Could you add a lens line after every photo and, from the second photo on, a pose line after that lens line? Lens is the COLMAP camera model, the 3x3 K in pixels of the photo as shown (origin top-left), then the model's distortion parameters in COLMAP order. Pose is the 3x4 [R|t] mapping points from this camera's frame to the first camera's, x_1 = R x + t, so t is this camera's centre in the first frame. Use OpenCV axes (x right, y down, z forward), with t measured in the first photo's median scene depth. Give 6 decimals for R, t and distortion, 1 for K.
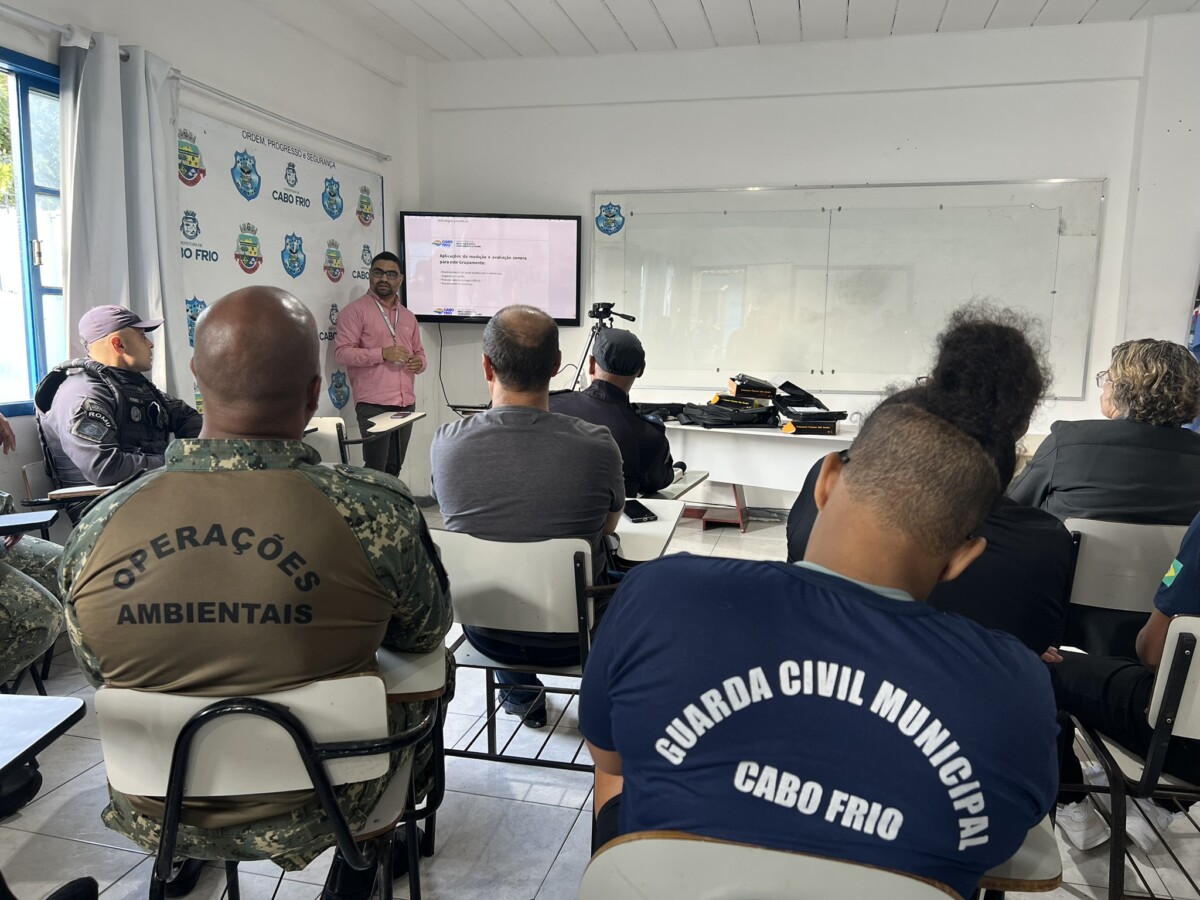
lens RADIAL K [[905.3, 0, 604.6], [0, 905.3, 463.0], [0, 0, 1]] dist [0.042326, -0.025441]
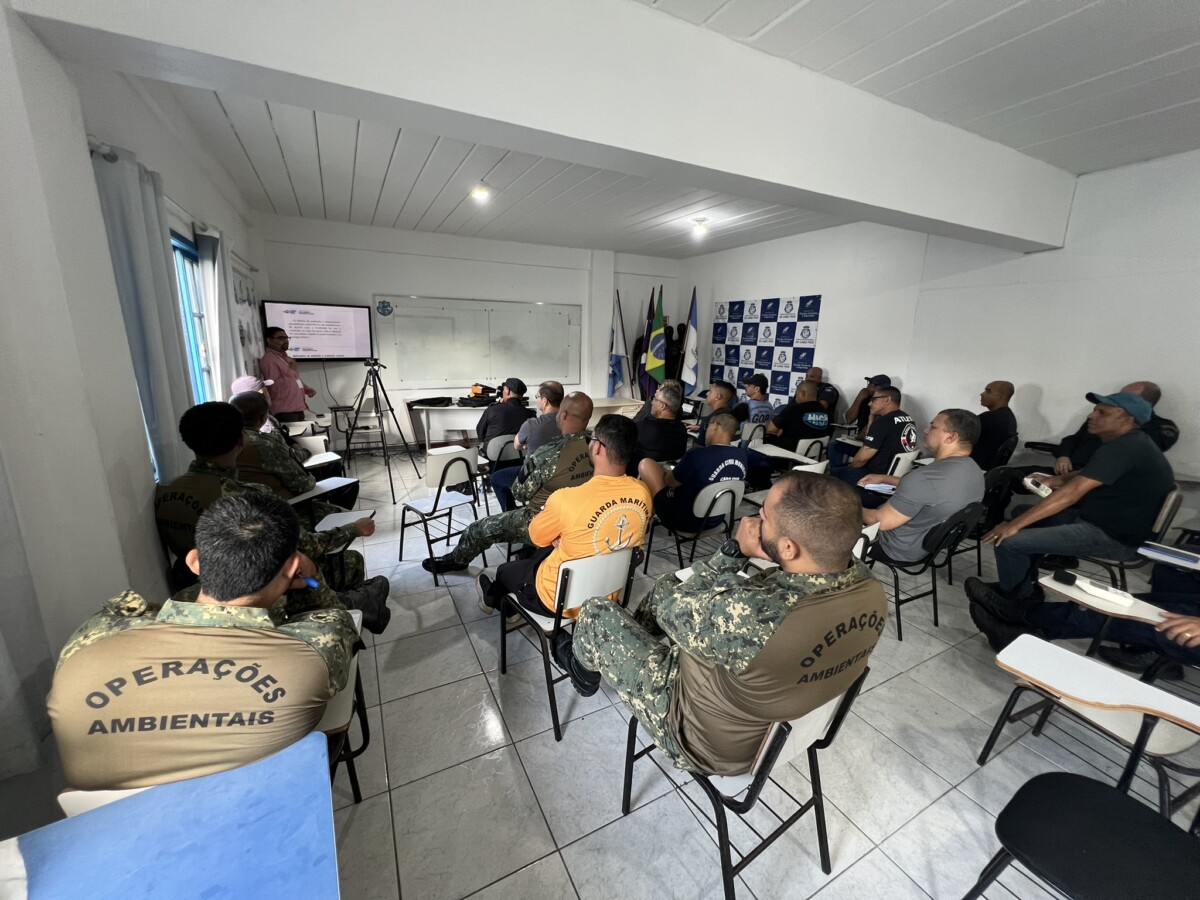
lens RADIAL K [[480.3, 0, 600.0], [0, 480.3, 450.0], [0, 0, 1]] dist [0.000229, 0.000013]
pose [[0.748133, -0.148896, 0.646628, -0.735498], [0.090595, 0.988294, 0.122753, -0.082623], [-0.657335, -0.033255, 0.752864, -0.277514]]
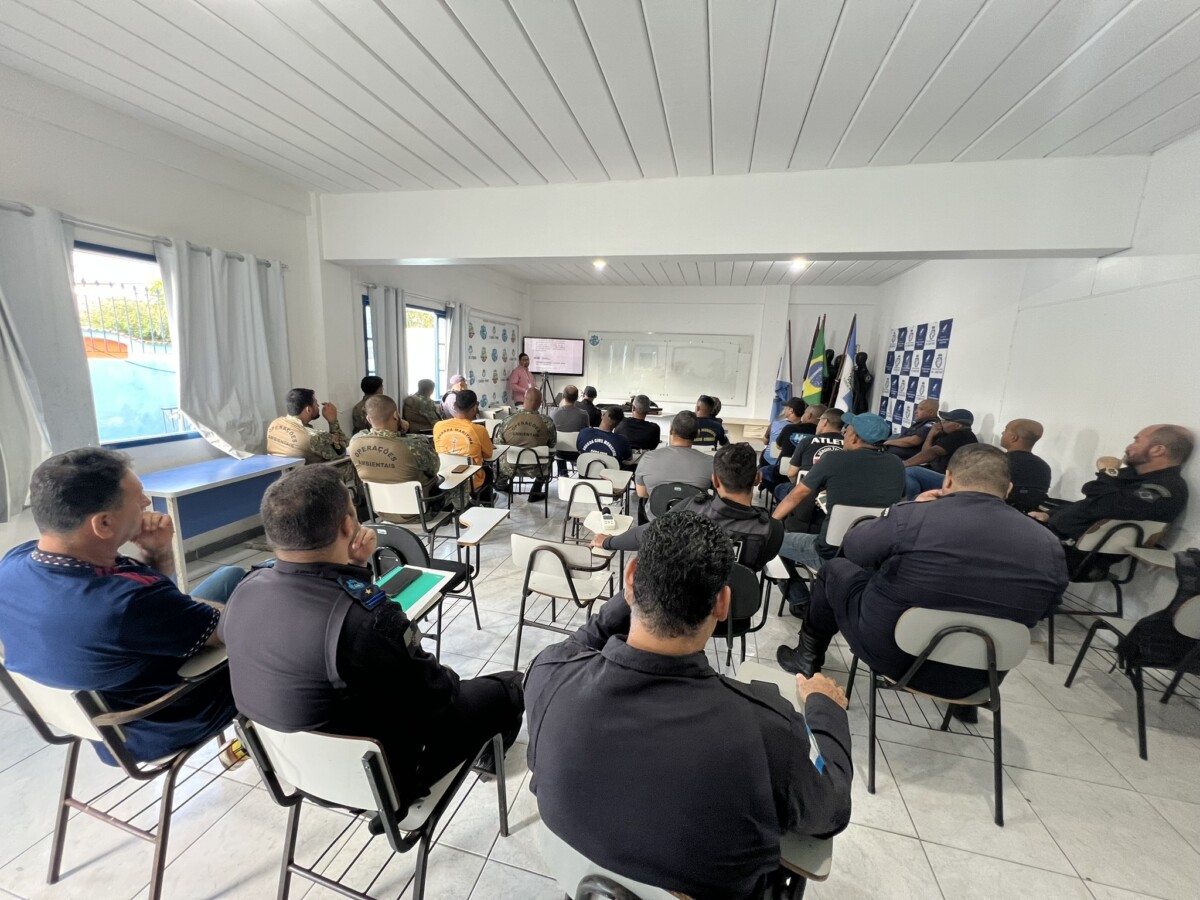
lens RADIAL K [[480.3, 0, 600.0], [0, 480.3, 450.0], [0, 0, 1]] dist [0.000229, 0.000013]
pose [[0.999618, 0.027186, 0.004972, 0.050461], [-0.027347, 0.998984, 0.035817, 0.056014], [-0.003994, -0.035940, 0.999346, -1.097936]]
